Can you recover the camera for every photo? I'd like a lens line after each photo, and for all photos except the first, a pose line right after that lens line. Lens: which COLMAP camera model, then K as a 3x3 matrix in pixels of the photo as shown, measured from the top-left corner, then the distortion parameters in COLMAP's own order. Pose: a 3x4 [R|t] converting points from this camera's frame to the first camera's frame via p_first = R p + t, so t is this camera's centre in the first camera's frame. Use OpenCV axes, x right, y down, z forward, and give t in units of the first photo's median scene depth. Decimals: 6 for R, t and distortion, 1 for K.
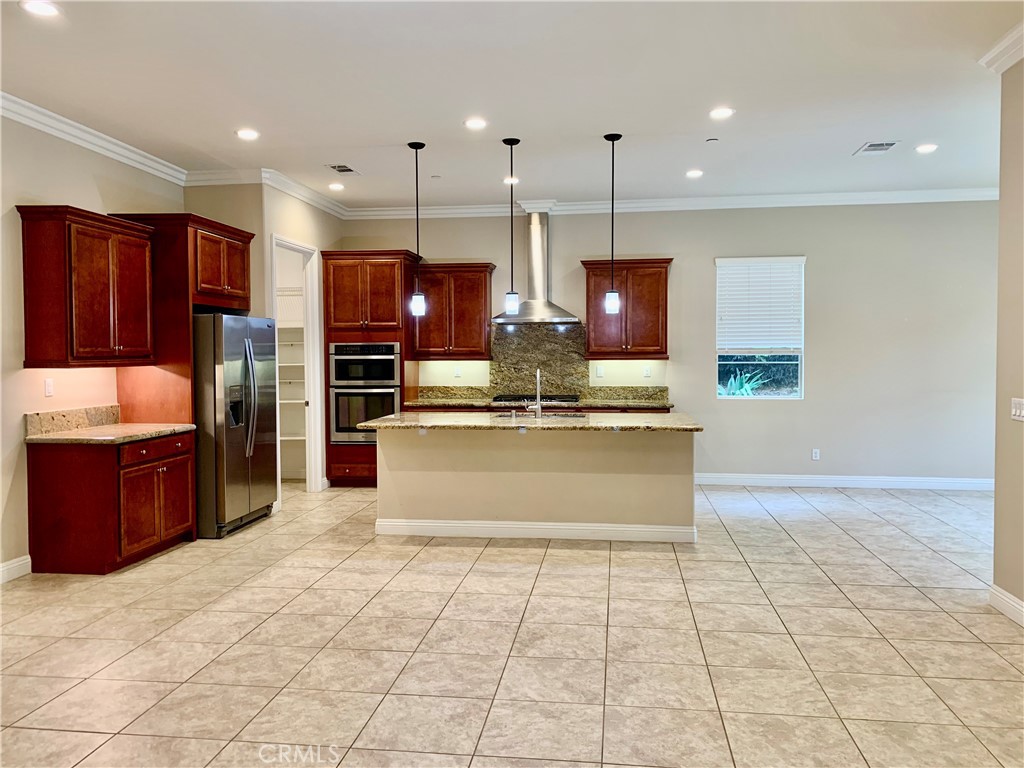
lens RADIAL K [[771.0, 0, 513.5], [0, 771.0, 379.7], [0, 0, 1]] dist [0.032091, -0.033065]
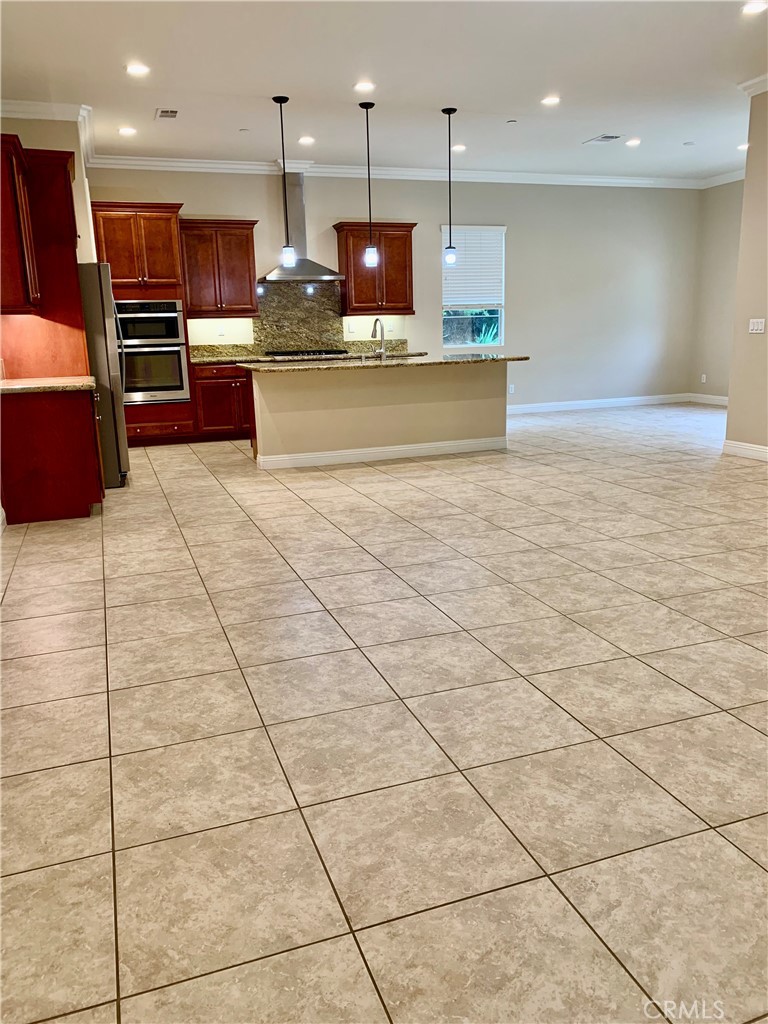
lens RADIAL K [[771.0, 0, 379.3], [0, 771.0, 505.3], [0, 0, 1]] dist [0.032091, -0.033065]
pose [[0.891679, -0.120128, 0.436438, -0.602087], [0.038716, 0.980850, 0.190875, 0.049580], [-0.451010, -0.153303, 0.879254, -0.085924]]
